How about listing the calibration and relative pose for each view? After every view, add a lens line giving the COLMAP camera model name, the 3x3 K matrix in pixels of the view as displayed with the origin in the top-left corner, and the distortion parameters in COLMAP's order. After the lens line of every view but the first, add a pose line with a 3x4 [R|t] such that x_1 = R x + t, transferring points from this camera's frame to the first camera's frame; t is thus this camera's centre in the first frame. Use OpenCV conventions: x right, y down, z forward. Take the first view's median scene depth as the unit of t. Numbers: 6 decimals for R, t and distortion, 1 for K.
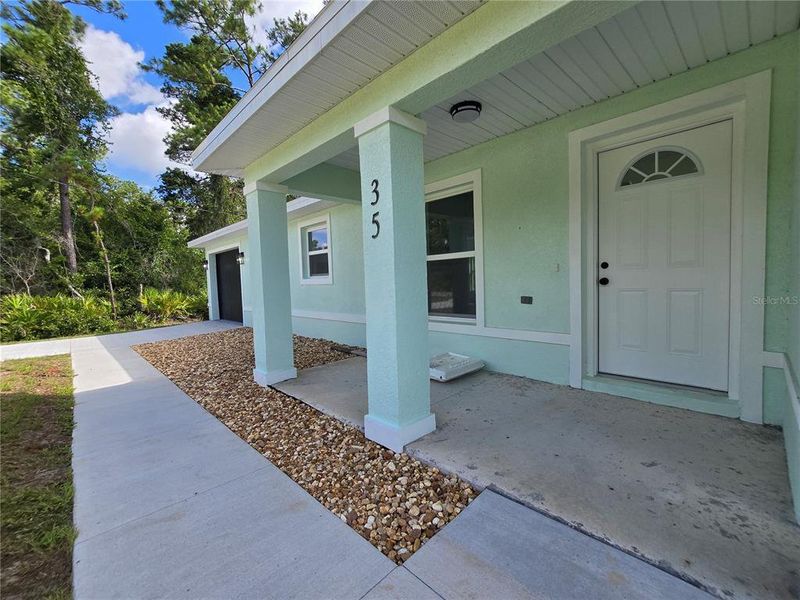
lens RADIAL K [[343.7, 0, 399.9], [0, 343.7, 296.2], [0, 0, 1]] dist [-0.010225, 0.004334]
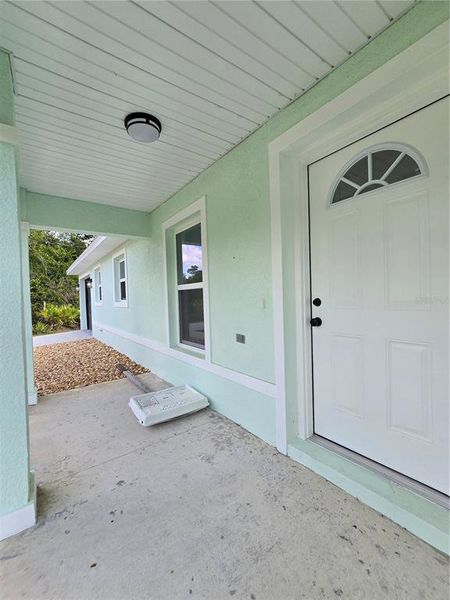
lens RADIAL K [[257.8, 0, 224.1], [0, 257.8, 299.4], [0, 0, 1]] dist [-0.010225, 0.004334]
pose [[0.990657, 0.002428, -0.136359, 0.504159], [-0.006575, 0.999529, -0.029975, -0.083263], [0.136222, 0.030592, 0.990206, 0.402443]]
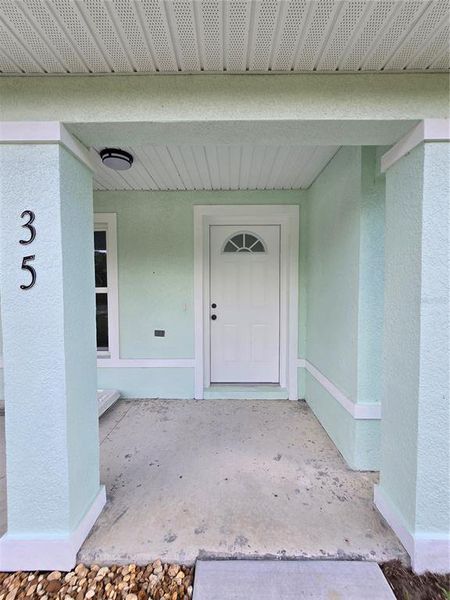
lens RADIAL K [[257.8, 0, 227.5], [0, 257.8, 299.1], [0, 0, 1]] dist [-0.010225, 0.004334]
pose [[0.696448, 0.005040, 0.717590, -0.132256], [0.013304, 0.999713, -0.019933, -0.104592], [-0.717484, 0.023430, 0.696181, 0.247311]]
